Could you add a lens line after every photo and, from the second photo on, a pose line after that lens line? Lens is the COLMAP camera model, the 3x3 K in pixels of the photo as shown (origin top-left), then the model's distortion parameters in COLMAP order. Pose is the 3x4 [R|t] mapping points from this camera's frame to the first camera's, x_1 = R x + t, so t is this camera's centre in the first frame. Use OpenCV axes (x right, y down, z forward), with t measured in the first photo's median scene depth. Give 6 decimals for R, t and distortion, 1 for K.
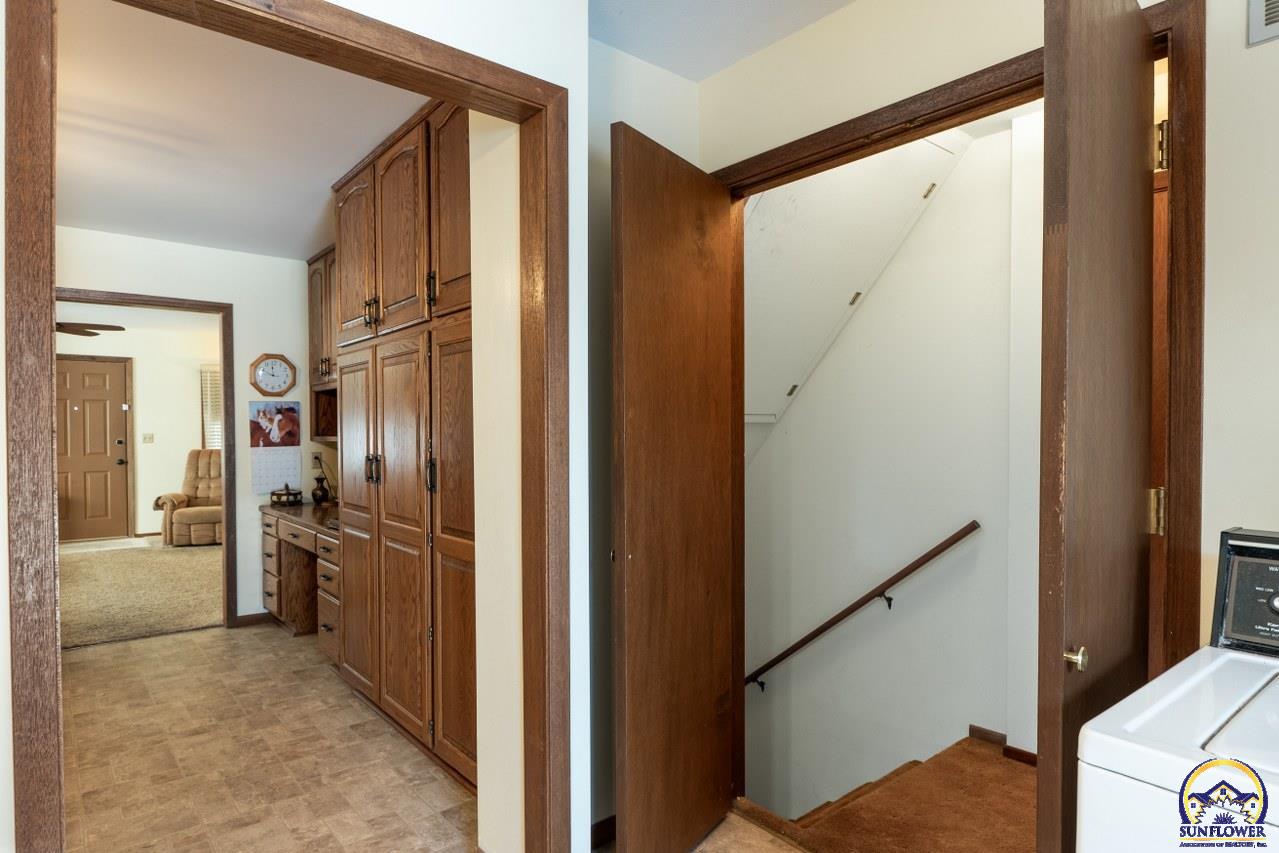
lens RADIAL K [[709.0, 0, 636.1], [0, 709.0, 440.1], [0, 0, 1]] dist [-0.012662, -0.001006]
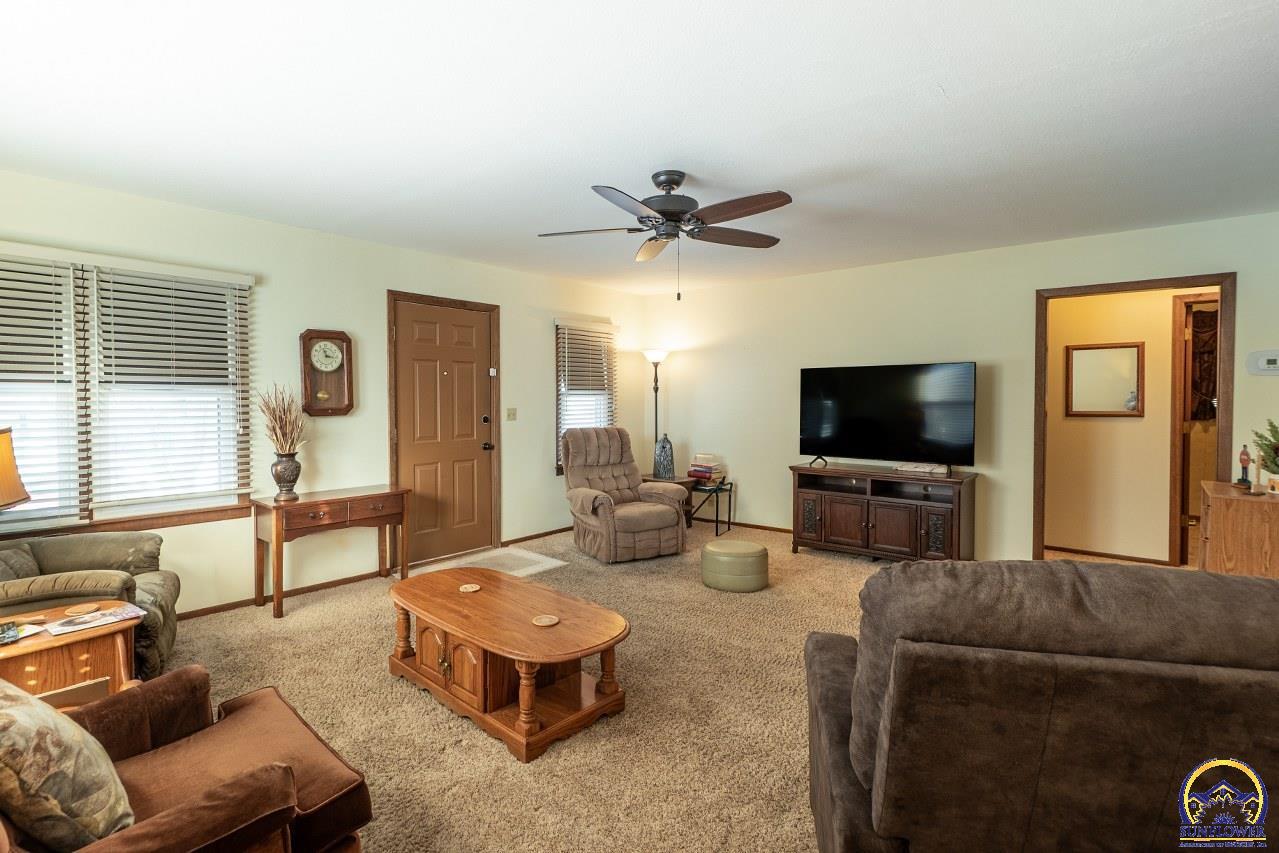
lens RADIAL K [[576.2, 0, 637.9], [0, 576.2, 418.1], [0, 0, 1]] dist [0.001081, -0.001430]
pose [[0.988917, -0.005792, 0.148359, -0.664588], [0.004022, 0.999917, 0.012229, -0.005462], [-0.148418, -0.011497, 0.988858, 0.380056]]
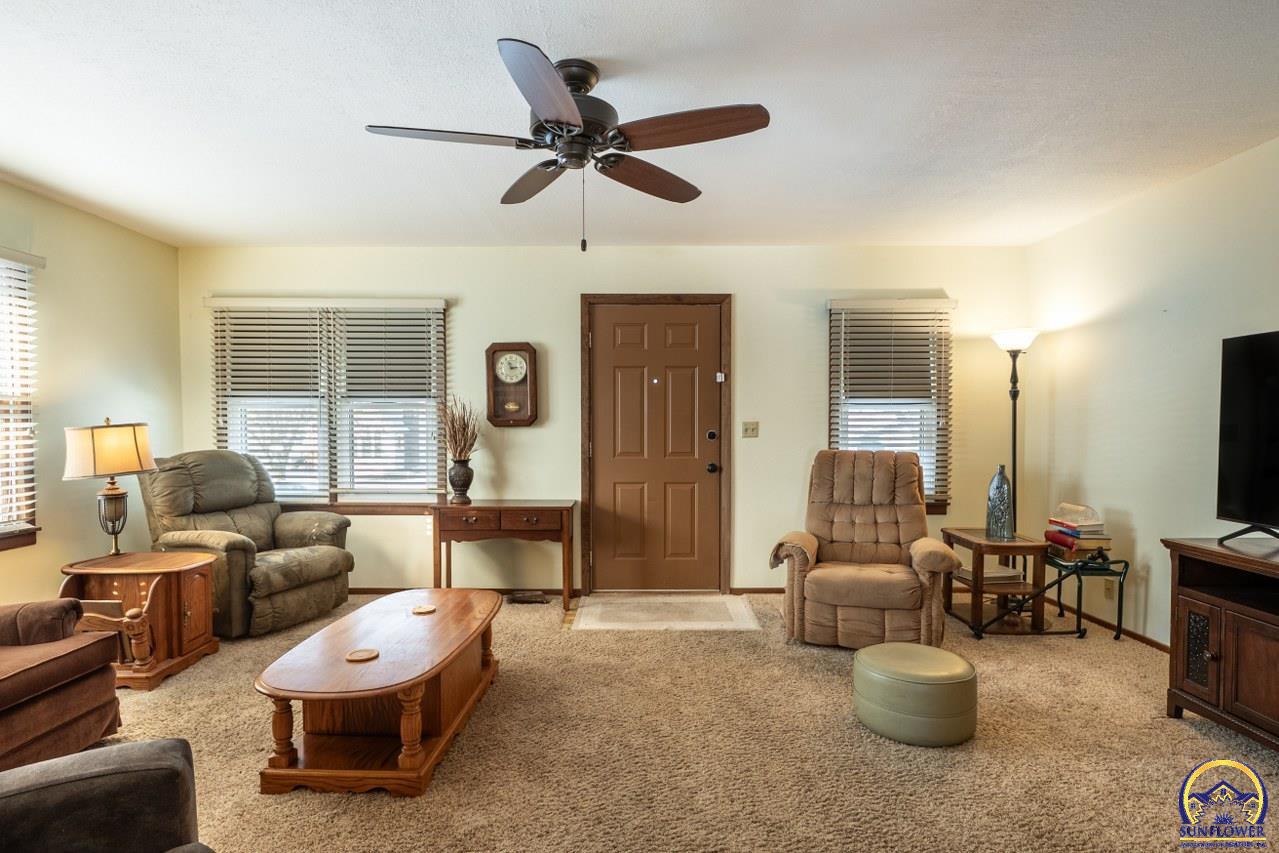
lens RADIAL K [[678.5, 0, 651.8], [0, 678.5, 443.8], [0, 0, 1]] dist [0.004174, -0.002221]
pose [[0.777181, 0.019522, -0.628975, -0.405488], [-0.011999, 0.999797, 0.016205, 0.001238], [0.629163, -0.005047, 0.777257, 0.512505]]
